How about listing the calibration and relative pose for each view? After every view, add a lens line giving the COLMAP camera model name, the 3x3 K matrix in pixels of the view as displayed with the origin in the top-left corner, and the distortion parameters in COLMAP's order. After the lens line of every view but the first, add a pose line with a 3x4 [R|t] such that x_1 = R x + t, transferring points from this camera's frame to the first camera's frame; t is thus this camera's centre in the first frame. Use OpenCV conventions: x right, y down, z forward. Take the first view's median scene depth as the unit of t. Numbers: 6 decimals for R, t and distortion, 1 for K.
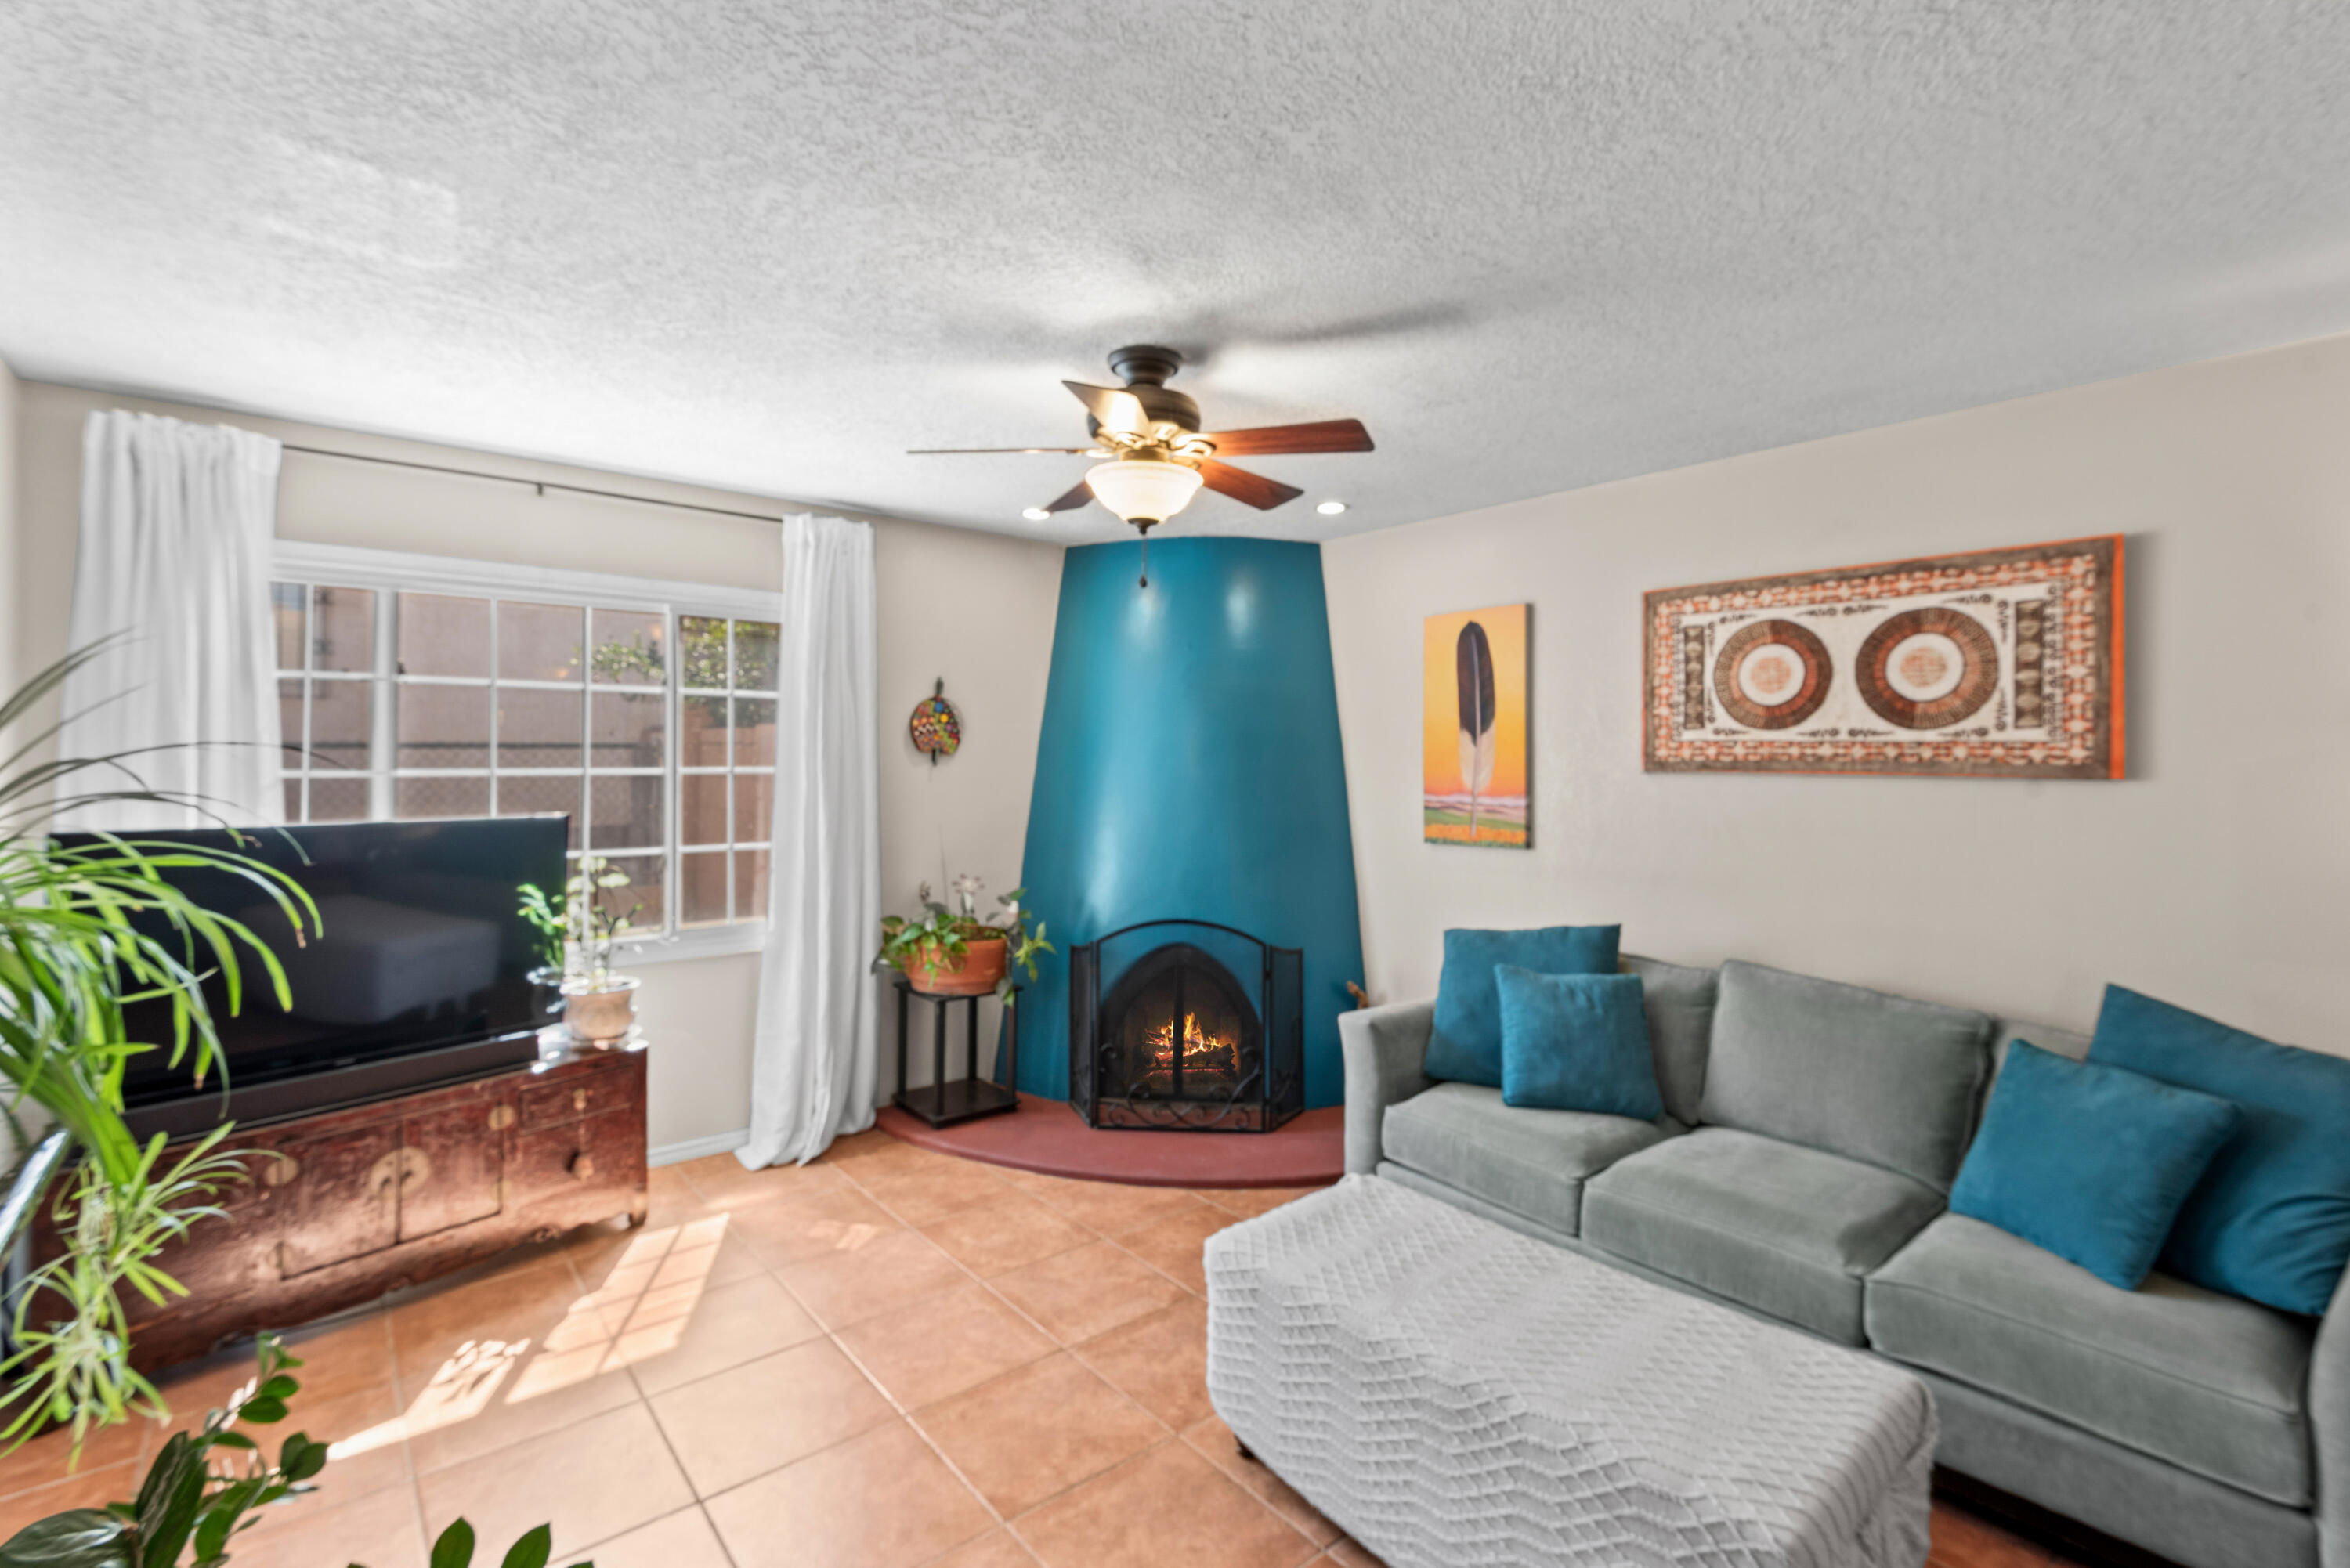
lens RADIAL K [[1056.5, 0, 1185.8], [0, 1056.5, 766.3], [0, 0, 1]] dist [0.025828, -0.012091]
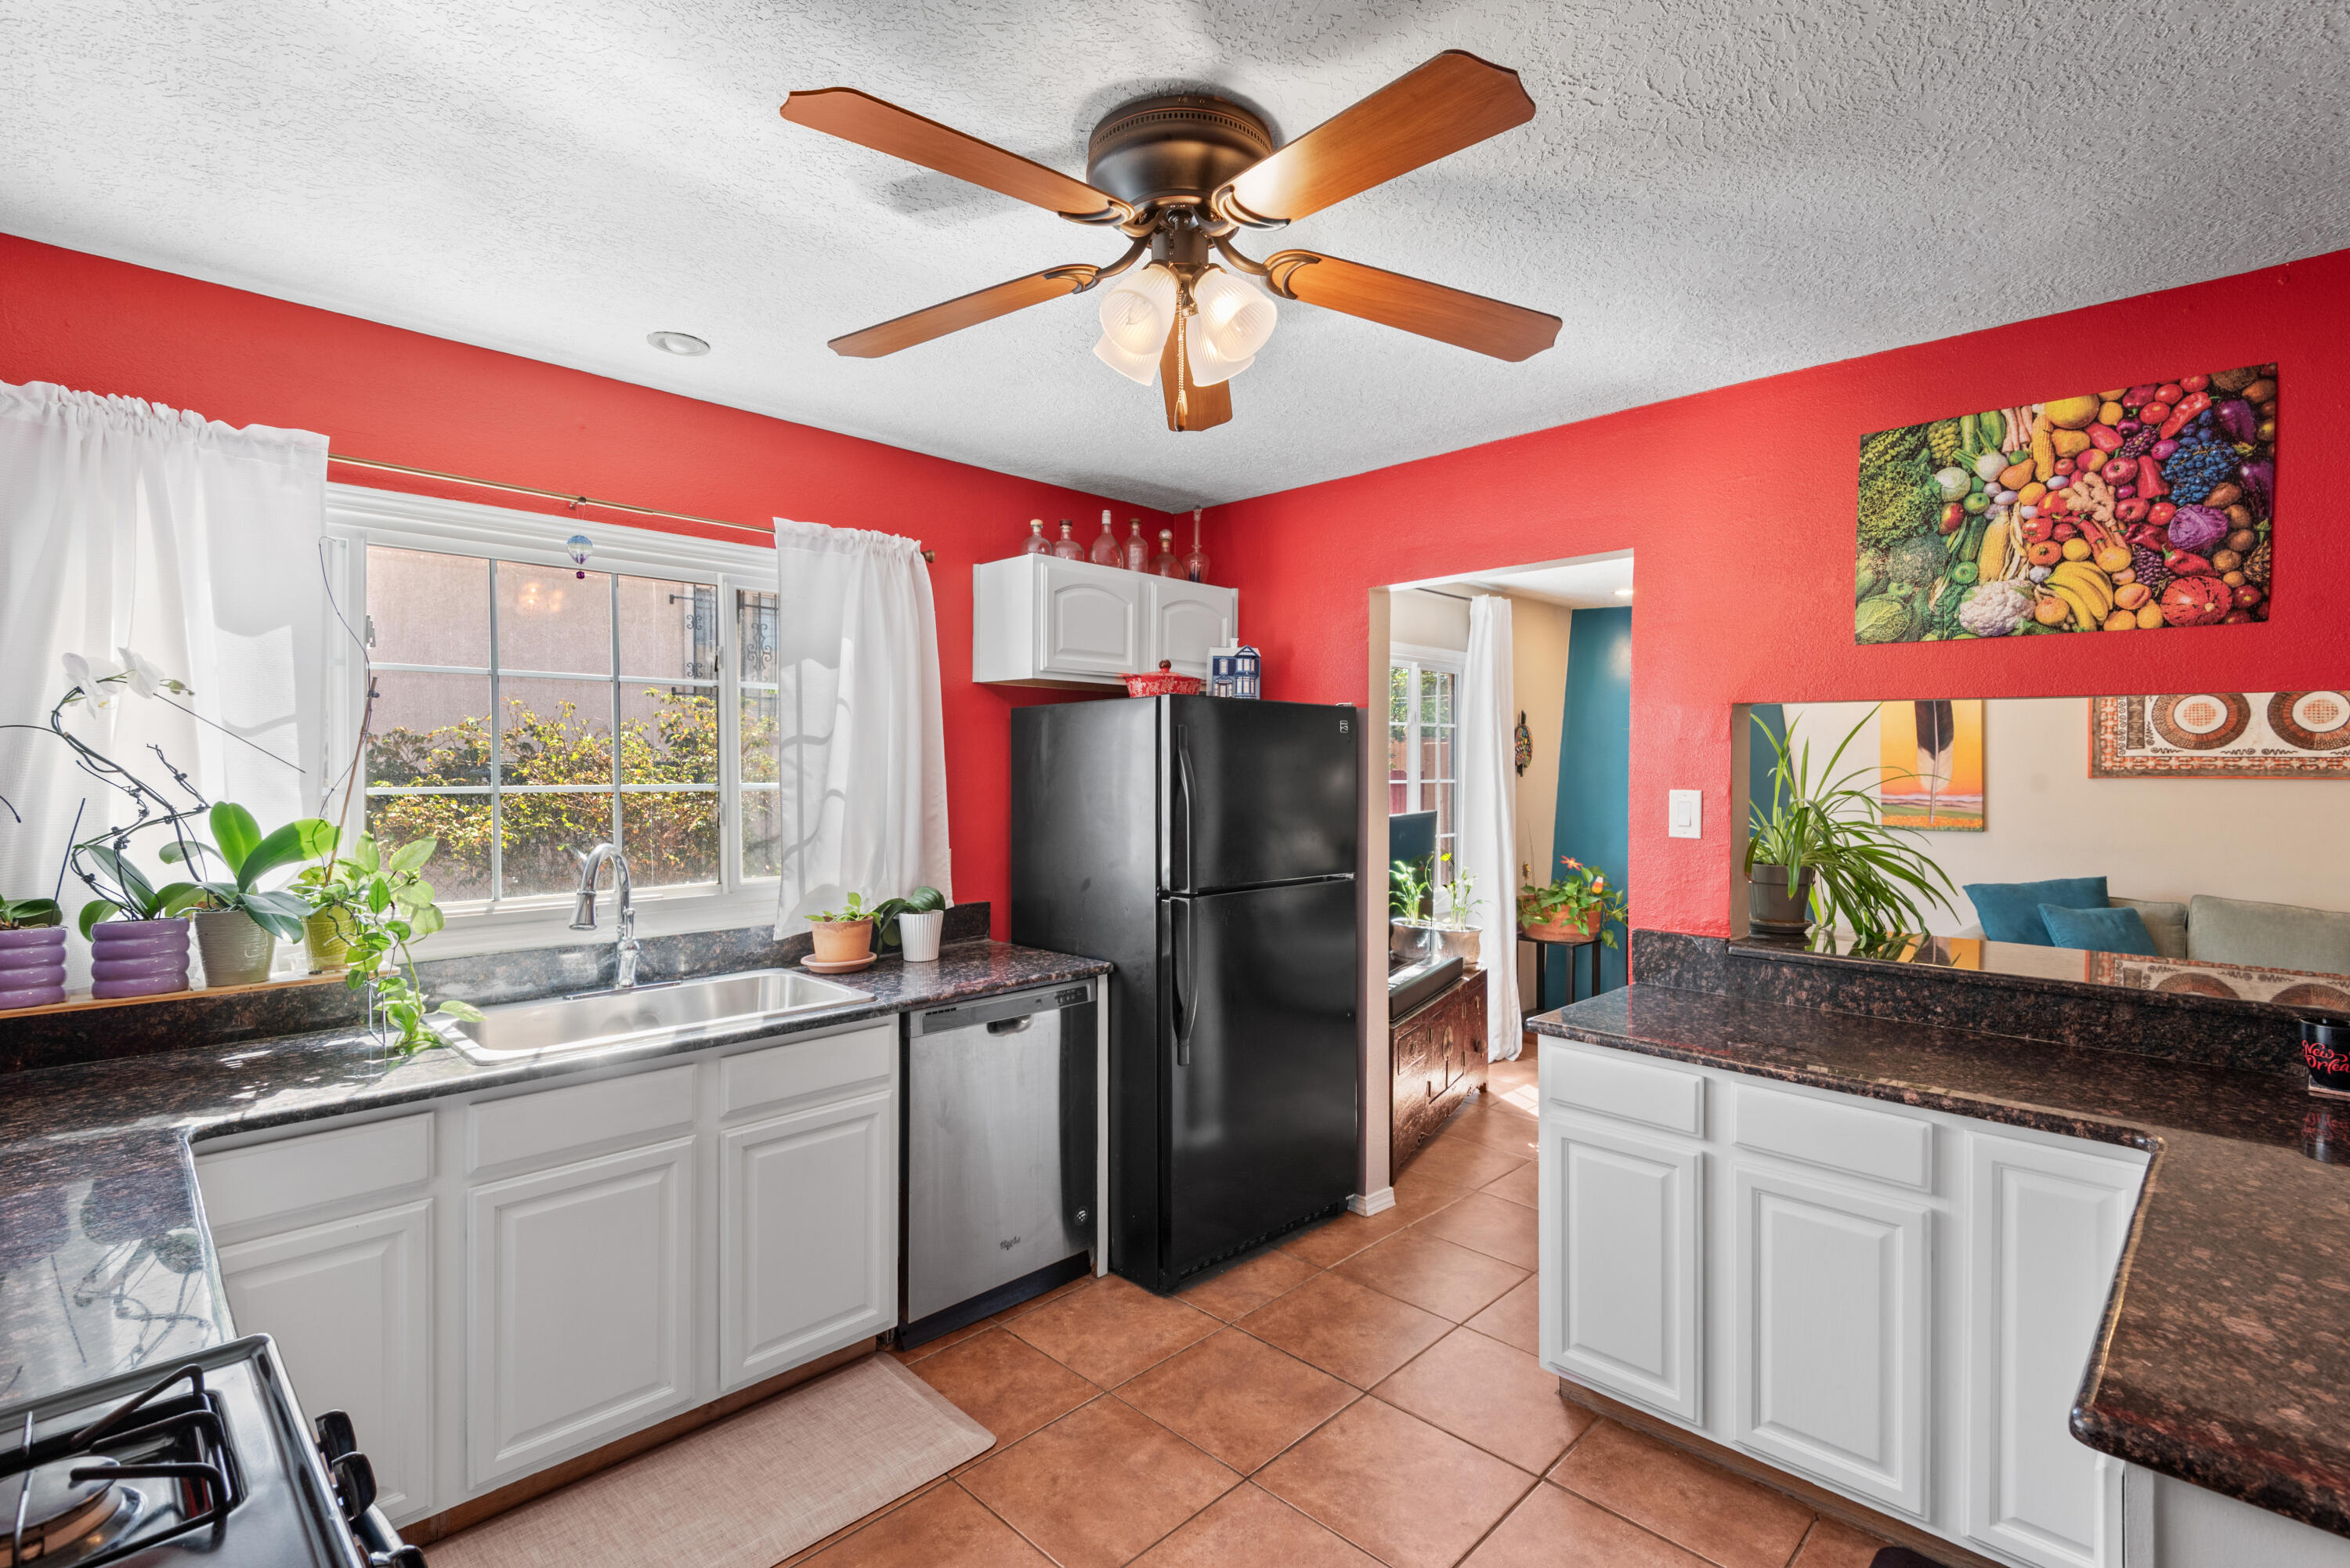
lens RADIAL K [[1088.4, 0, 1180.5], [0, 1088.4, 784.6], [0, 0, 1]] dist [0.026462, -0.010828]
pose [[0.994614, -0.006762, 0.103428, -1.093743], [0.005989, 0.999952, 0.007779, -0.004456], [-0.103476, -0.007118, 0.994606, -0.448347]]
